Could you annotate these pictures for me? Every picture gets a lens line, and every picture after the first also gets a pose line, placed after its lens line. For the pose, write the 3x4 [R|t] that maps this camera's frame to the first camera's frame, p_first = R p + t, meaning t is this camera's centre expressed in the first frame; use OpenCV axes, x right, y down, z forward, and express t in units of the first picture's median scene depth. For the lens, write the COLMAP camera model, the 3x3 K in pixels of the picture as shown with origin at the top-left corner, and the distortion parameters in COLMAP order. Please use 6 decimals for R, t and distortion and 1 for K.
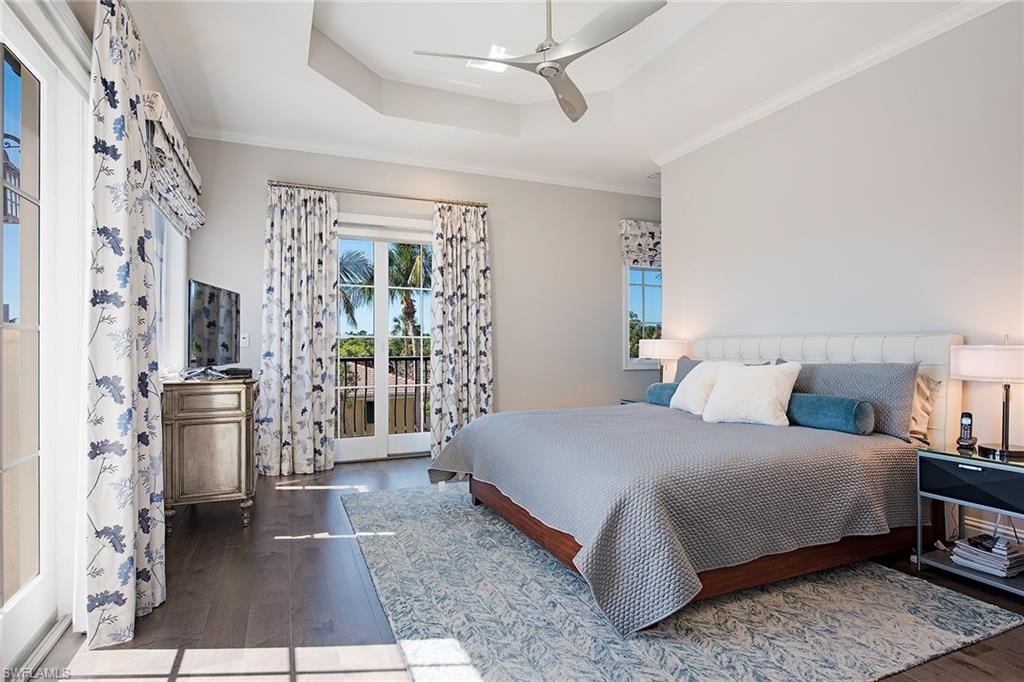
lens RADIAL K [[538.4, 0, 513.3], [0, 538.4, 339.9], [0, 0, 1]] dist [0.000172, -0.001417]
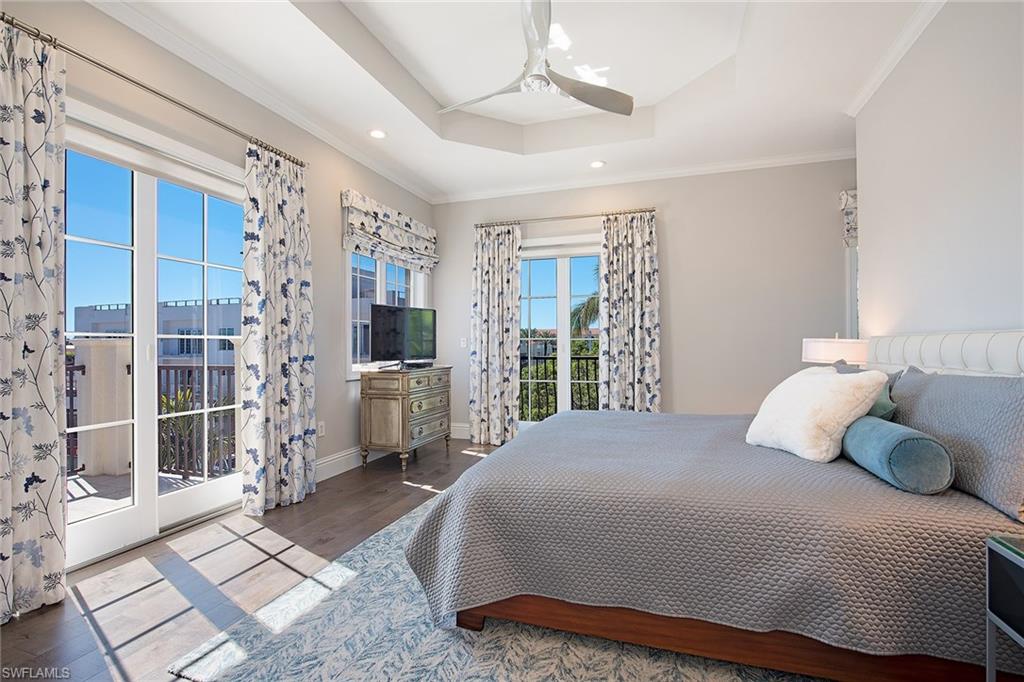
lens RADIAL K [[472.2, 0, 512.0], [0, 472.2, 341.0], [0, 0, 1]] dist [-0.002612, -0.000400]
pose [[0.743613, -0.007610, -0.668567, 0.401238], [0.007880, 0.999966, -0.002617, 0.000624], [0.668564, -0.003322, 0.743647, 0.176947]]
